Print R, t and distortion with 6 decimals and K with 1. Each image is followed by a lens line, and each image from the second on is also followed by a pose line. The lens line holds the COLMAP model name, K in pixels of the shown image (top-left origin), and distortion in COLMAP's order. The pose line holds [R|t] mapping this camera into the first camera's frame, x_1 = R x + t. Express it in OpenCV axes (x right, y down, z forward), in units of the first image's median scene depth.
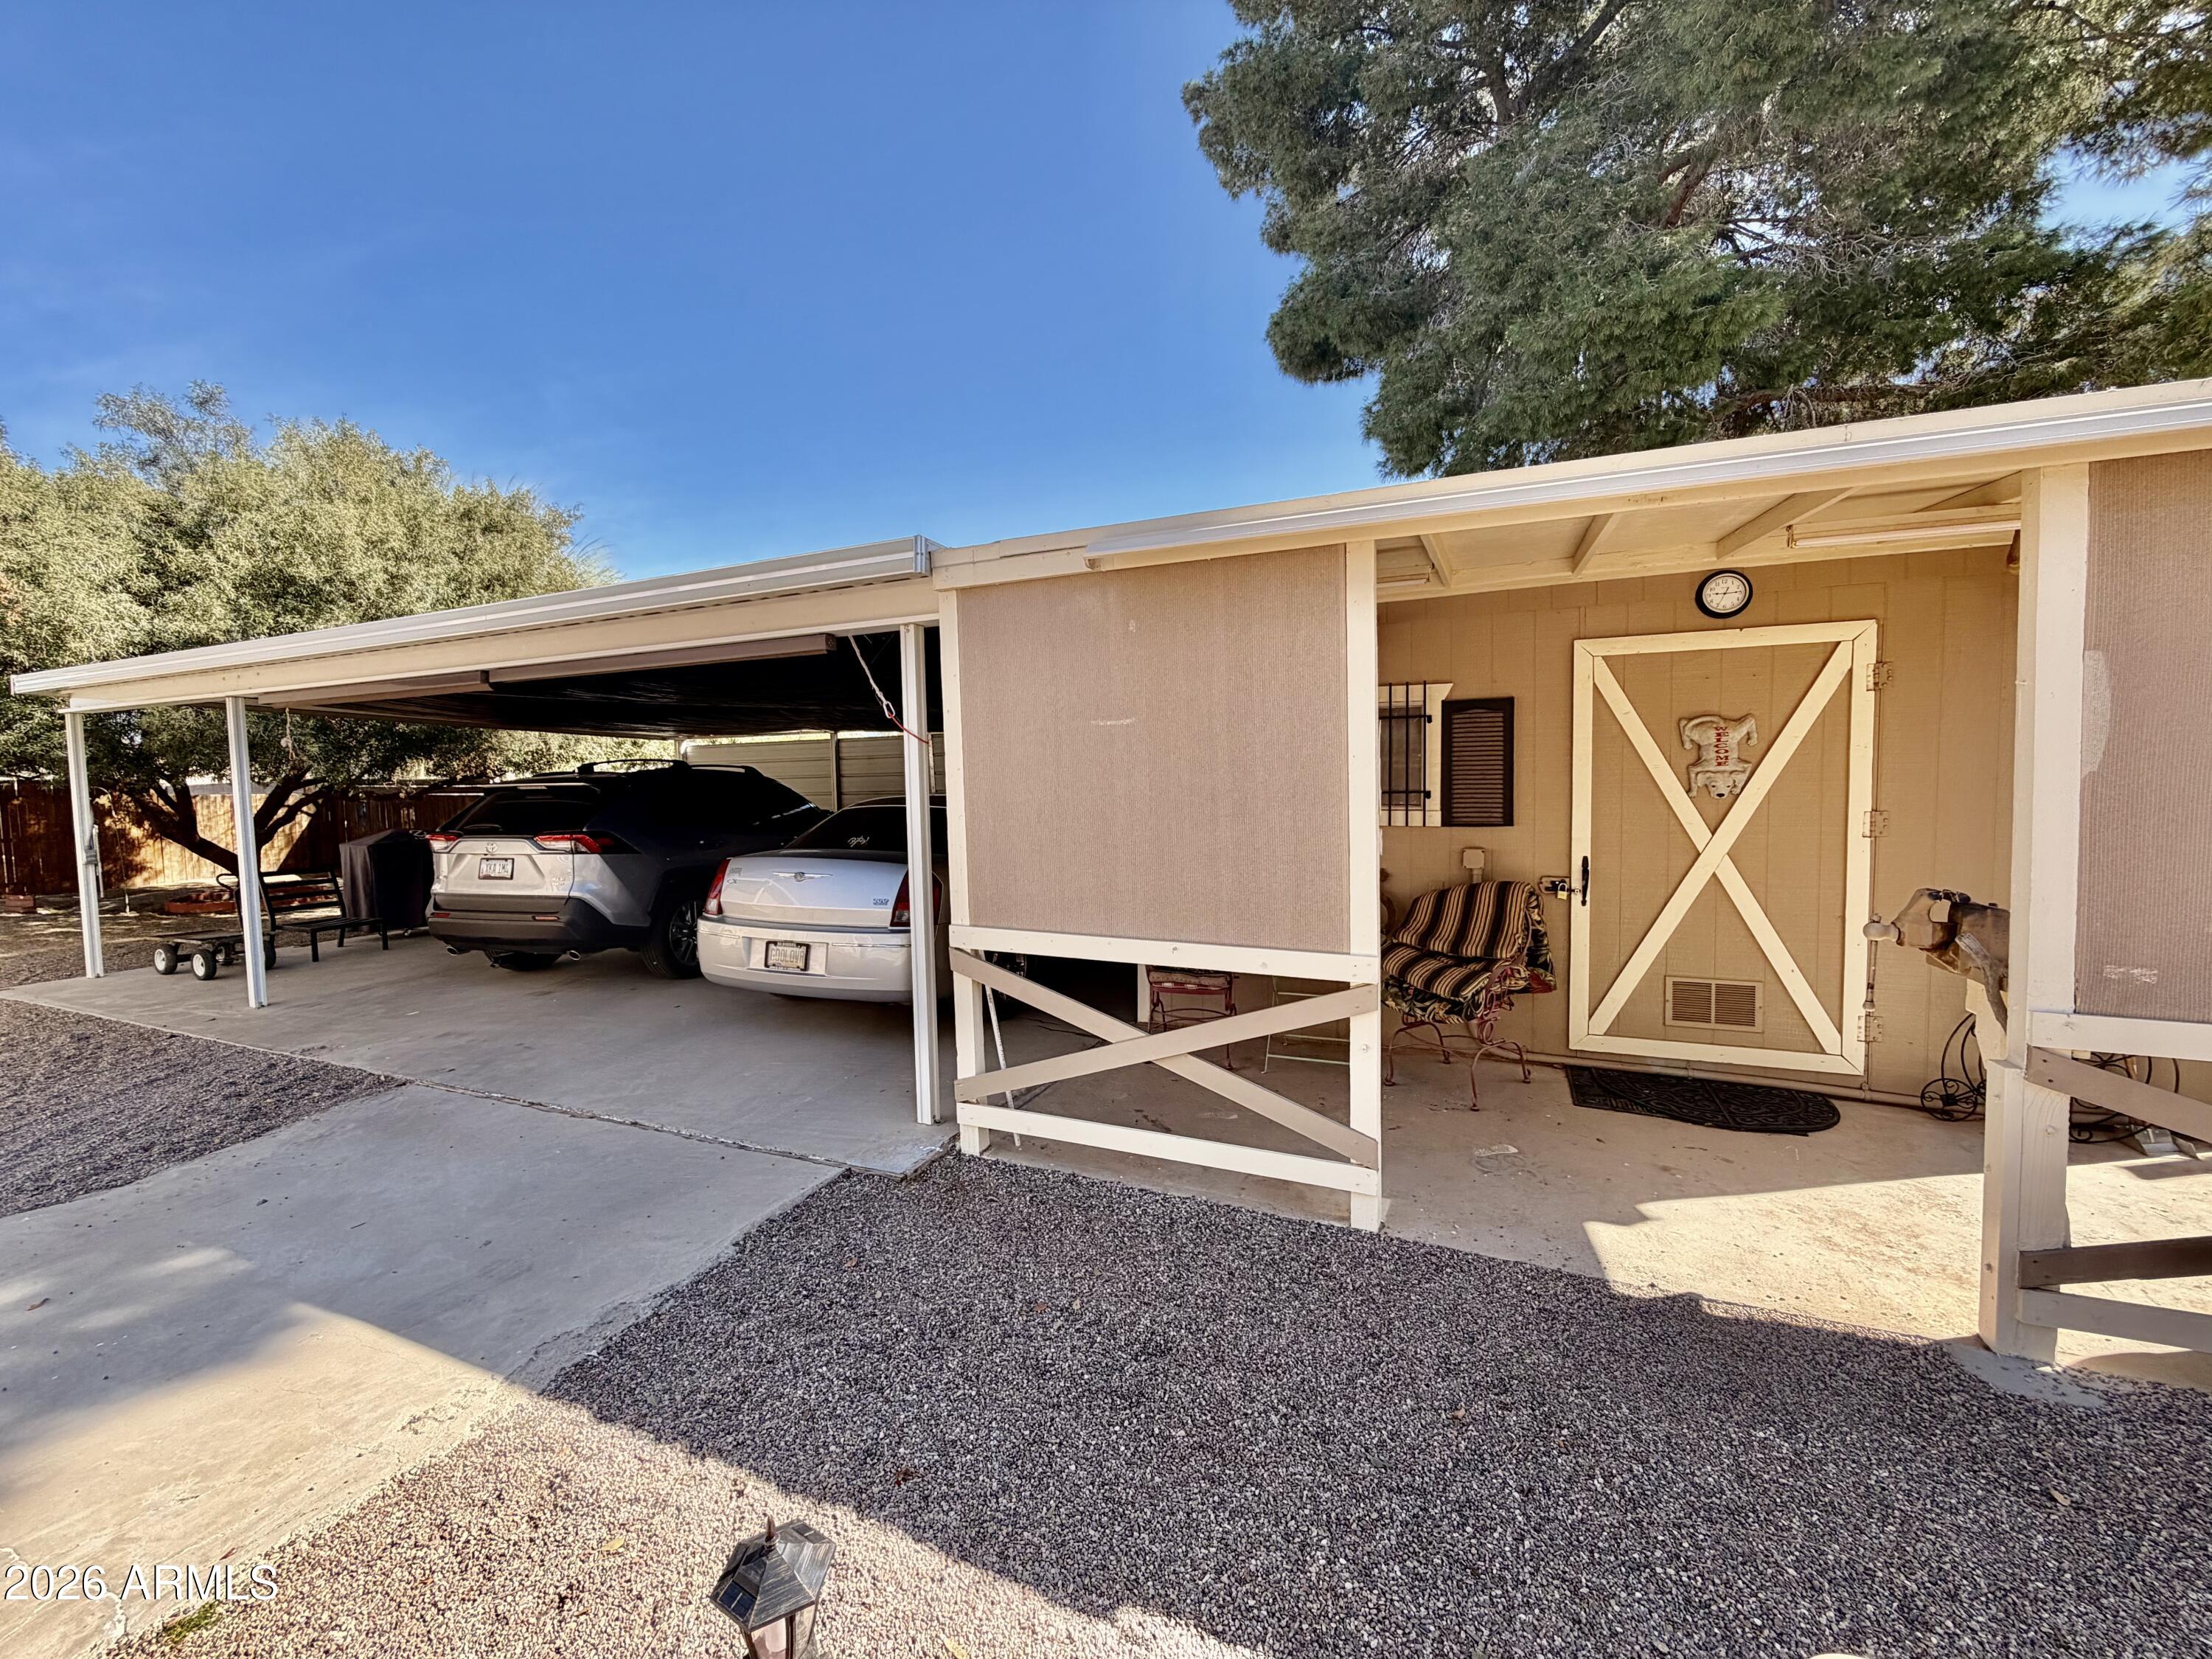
lens RADIAL K [[882.6, 0, 1101.0], [0, 882.6, 823.7], [0, 0, 1]] dist [0.001368, 0.000006]
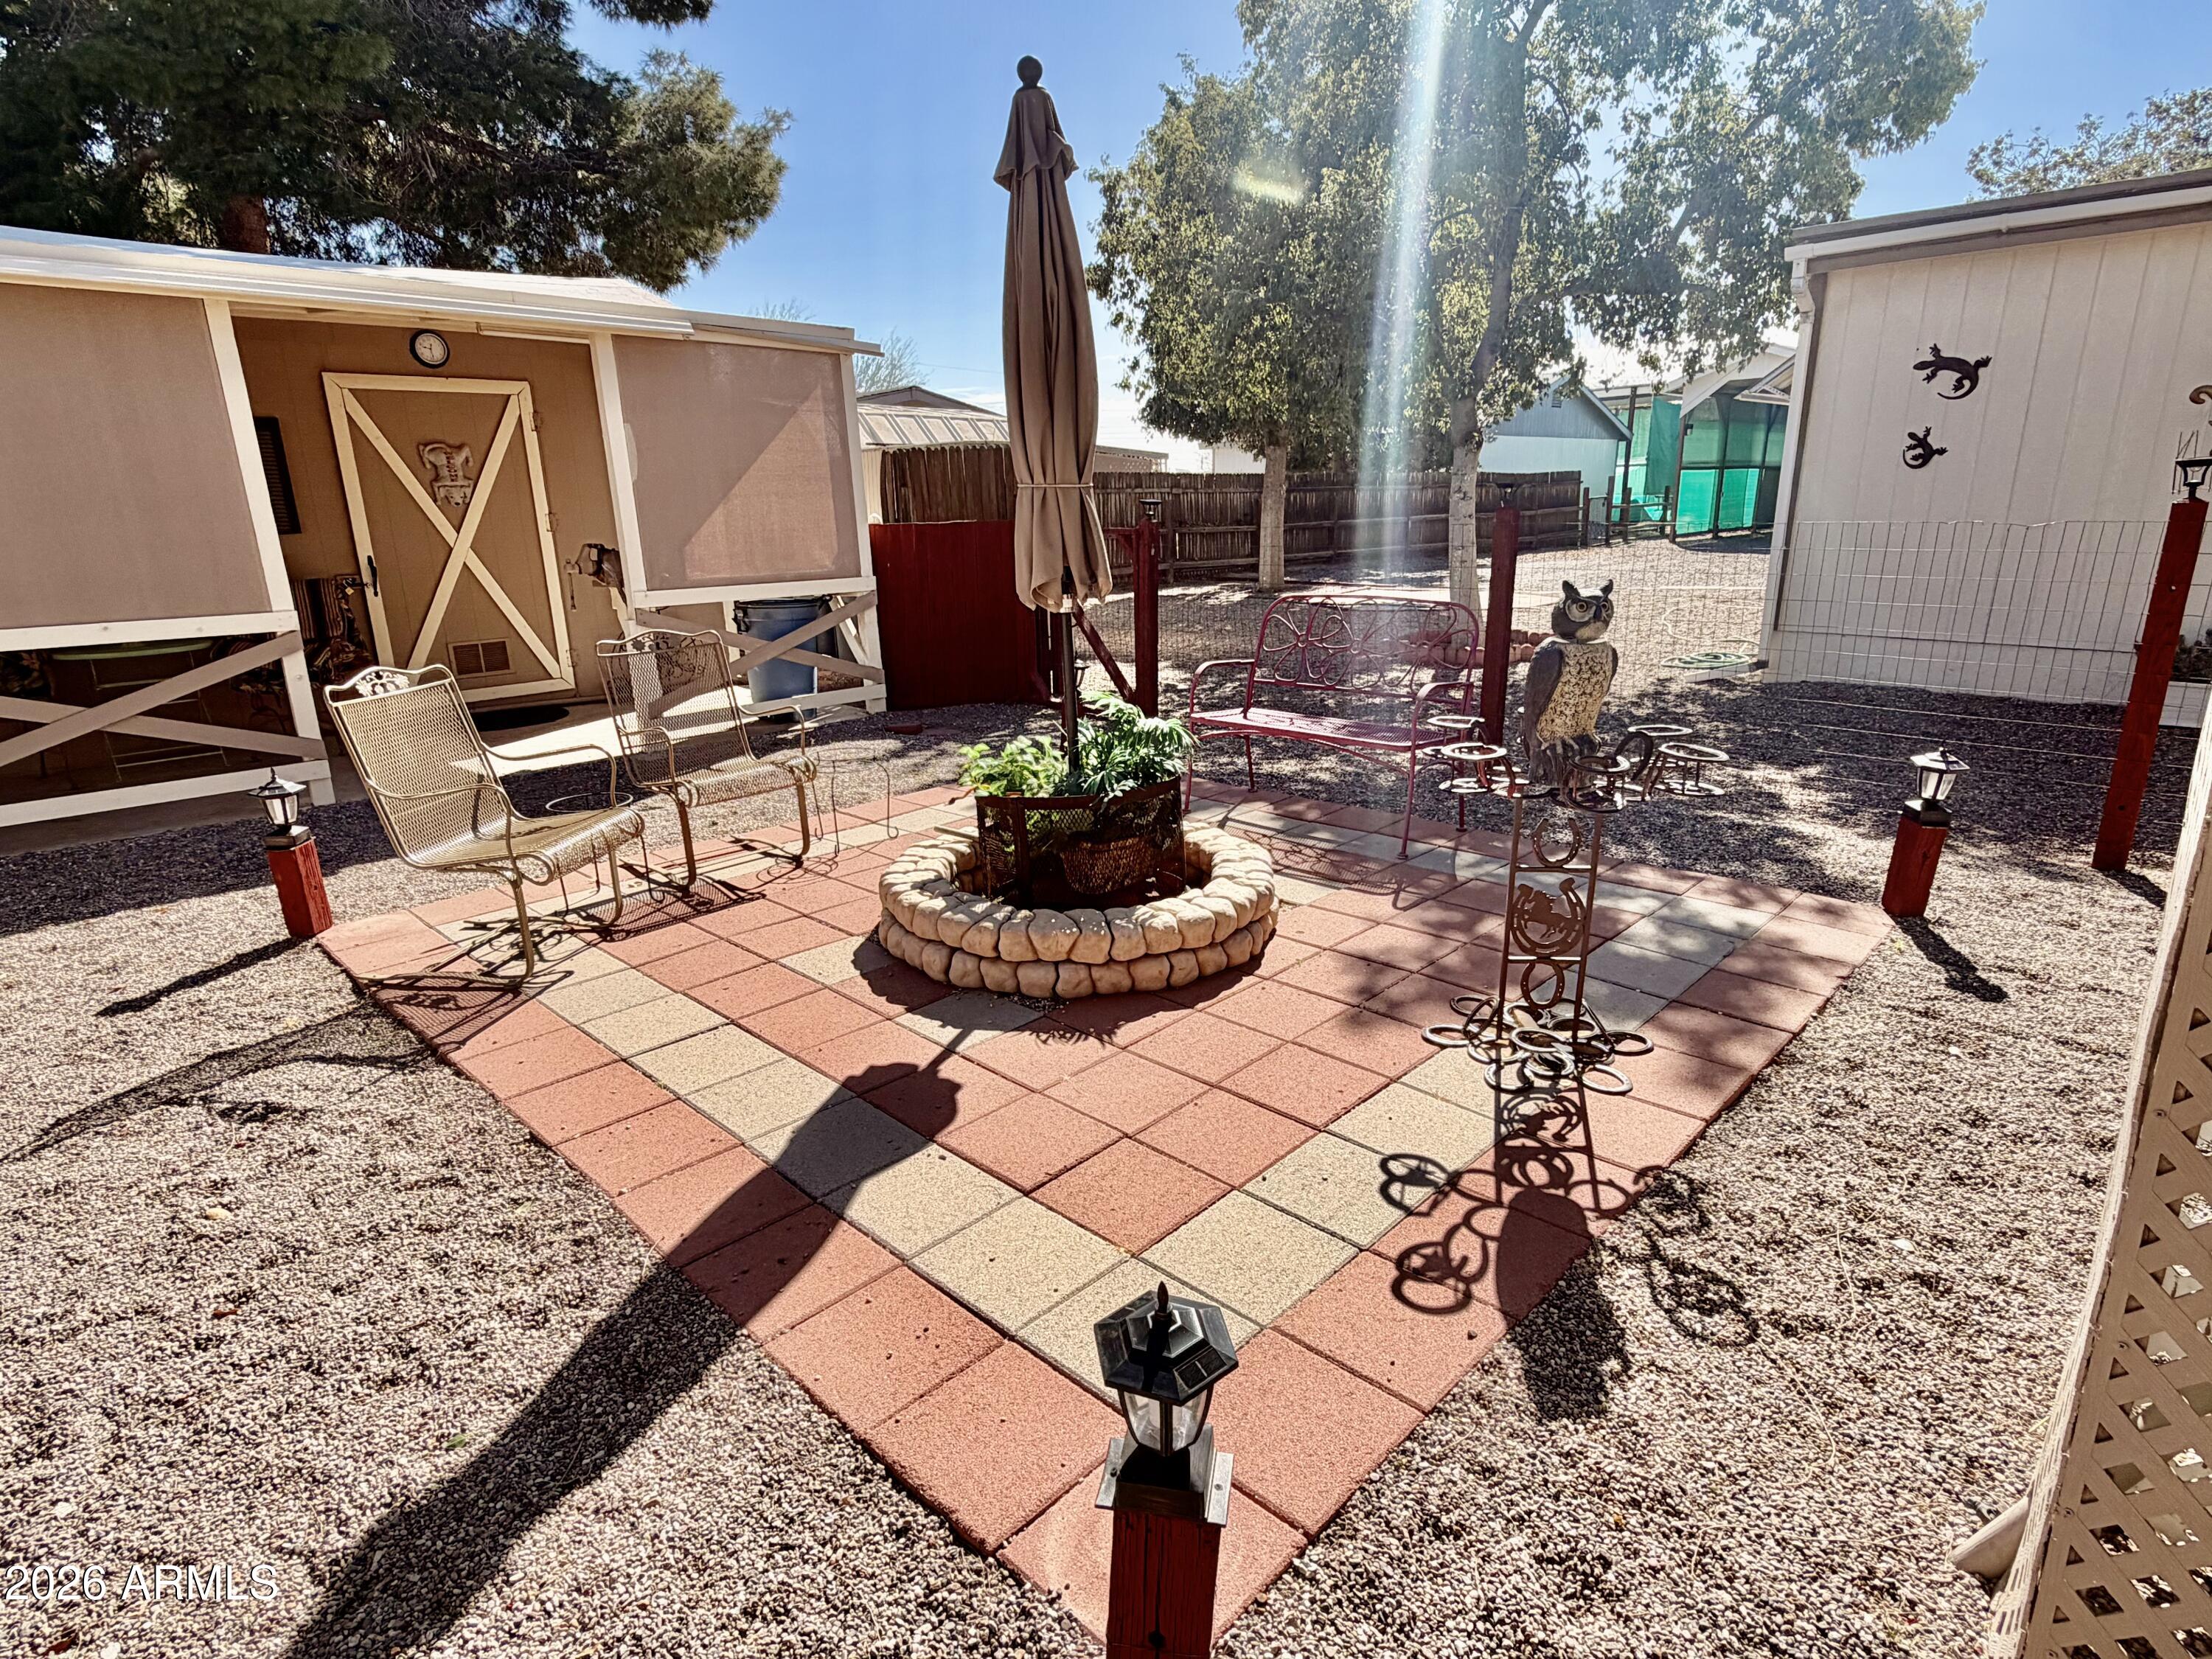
lens RADIAL K [[1146.2, 0, 1107.4], [0, 1146.2, 834.1], [0, 0, 1]] dist [-0.004447, -0.003725]
pose [[0.380261, -0.255204, 0.888973, -0.735367], [0.062253, 0.966060, 0.250705, 0.094859], [-0.922782, -0.039992, 0.383242, -0.747457]]
